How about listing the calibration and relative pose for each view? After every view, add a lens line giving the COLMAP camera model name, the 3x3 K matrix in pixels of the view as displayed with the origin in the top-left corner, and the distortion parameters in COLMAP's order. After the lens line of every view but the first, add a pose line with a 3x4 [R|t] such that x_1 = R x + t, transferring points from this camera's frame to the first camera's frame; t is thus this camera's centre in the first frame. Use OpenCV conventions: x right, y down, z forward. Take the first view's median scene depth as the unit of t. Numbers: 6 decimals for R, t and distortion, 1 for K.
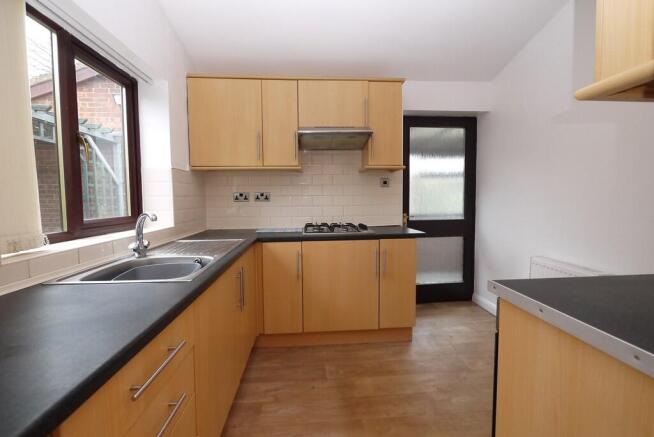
lens RADIAL K [[272.1, 0, 326.3], [0, 272.1, 213.1], [0, 0, 1]] dist [-0.001270, -0.000056]
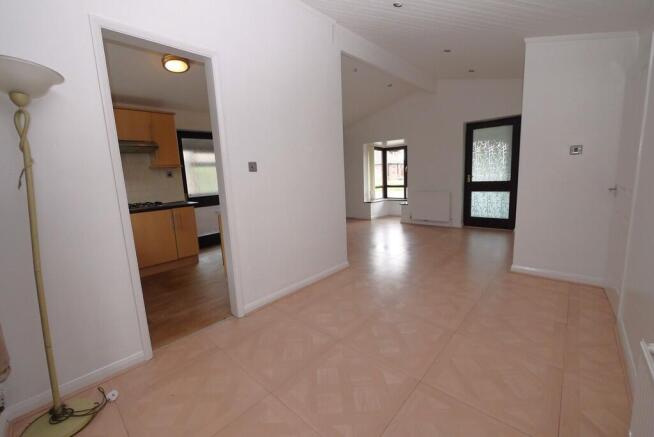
lens RADIAL K [[272.1, 0, 326.3], [0, 272.1, 213.1], [0, 0, 1]] dist [-0.001270, -0.000056]
pose [[0.717835, -0.132435, 0.683501, -0.267525], [0.068199, 0.990395, 0.120274, -0.019142], [-0.692865, -0.039723, 0.719972, -0.875738]]
